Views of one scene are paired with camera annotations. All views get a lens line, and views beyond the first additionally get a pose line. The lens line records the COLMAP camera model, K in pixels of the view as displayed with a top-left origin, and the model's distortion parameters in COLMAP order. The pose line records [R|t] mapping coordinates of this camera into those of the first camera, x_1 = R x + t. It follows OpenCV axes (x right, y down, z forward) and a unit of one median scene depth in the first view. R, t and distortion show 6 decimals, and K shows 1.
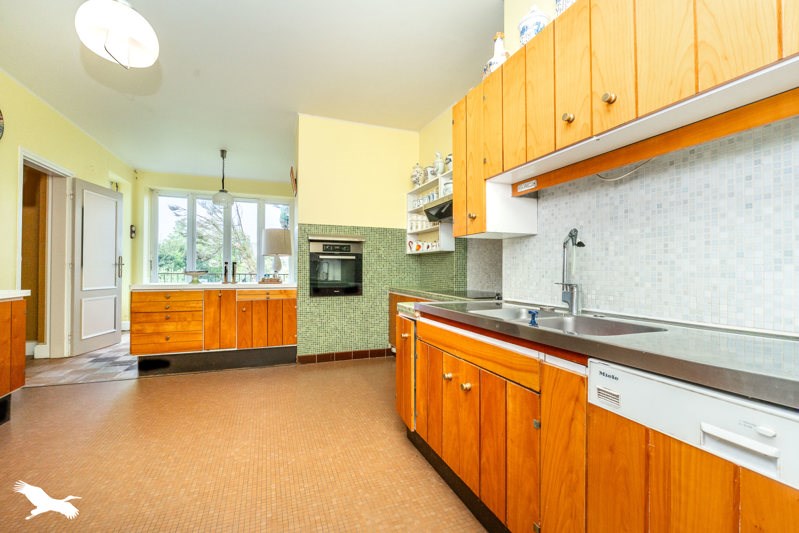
lens RADIAL K [[344.9, 0, 395.9], [0, 344.9, 267.8], [0, 0, 1]] dist [0.000356, 0.000017]
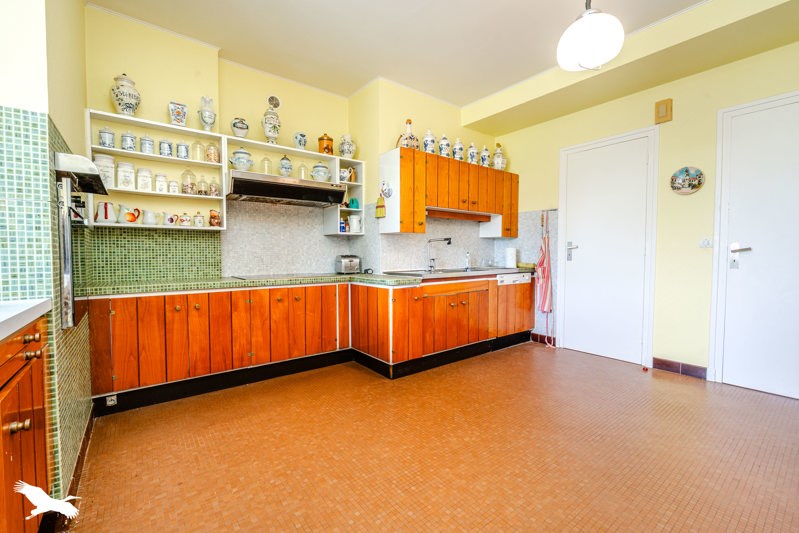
lens RADIAL K [[344.9, 0, 396.9], [0, 344.9, 264.7], [0, 0, 1]] dist [0.000356, 0.000017]
pose [[-0.292619, -0.033415, 0.955645, -1.410563], [-0.004811, 0.999428, 0.033472, 0.007164], [-0.956217, 0.005197, -0.292613, 1.578512]]
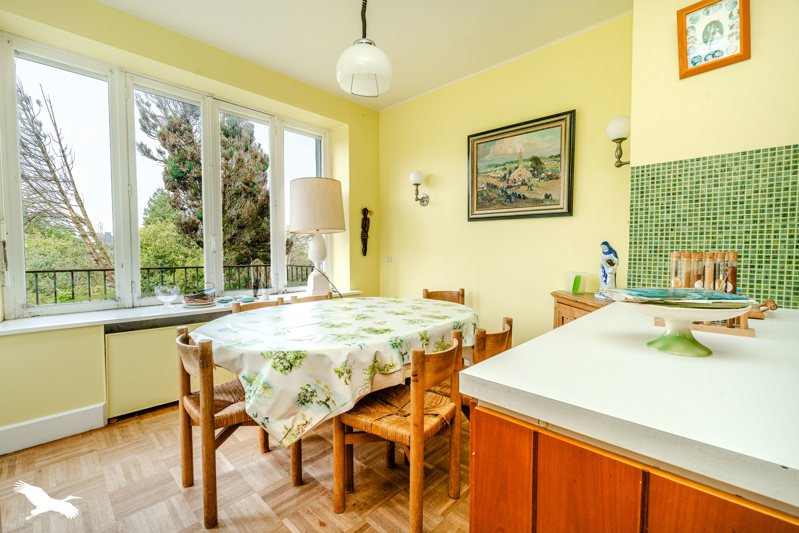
lens RADIAL K [[344.9, 0, 399.6], [0, 344.9, 266.2], [0, 0, 1]] dist [0.000356, 0.000017]
pose [[0.903671, -0.019063, 0.427802, -2.329799], [-0.003405, 0.998657, 0.051693, -0.125488], [-0.428213, -0.048170, 0.902393, 2.123992]]
